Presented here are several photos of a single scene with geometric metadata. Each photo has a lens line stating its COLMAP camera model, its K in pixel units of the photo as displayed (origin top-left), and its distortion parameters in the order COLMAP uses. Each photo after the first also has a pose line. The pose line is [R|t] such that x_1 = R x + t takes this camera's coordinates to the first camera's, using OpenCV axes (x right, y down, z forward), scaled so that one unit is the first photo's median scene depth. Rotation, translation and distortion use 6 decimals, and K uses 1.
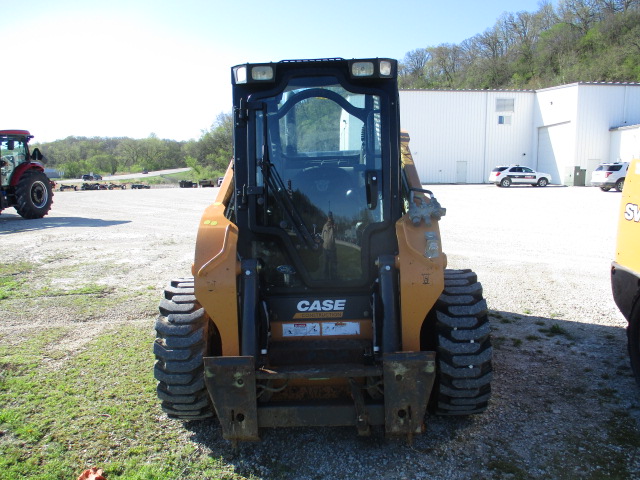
lens RADIAL K [[521.9, 0, 318.8], [0, 521.9, 228.5], [0, 0, 1]] dist [0.008284, -0.000393]
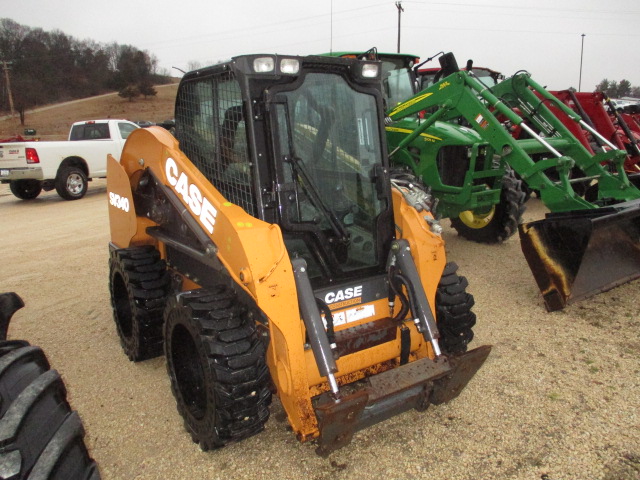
lens RADIAL K [[533.6, 0, 315.7], [0, 533.6, 232.6], [0, 0, 1]] dist [-0.027088, 0.002253]
pose [[0.808796, -0.091004, 0.581006, -0.648209], [0.082861, 0.995733, 0.040616, -0.023439], [-0.582223, 0.015293, 0.812886, 0.166184]]
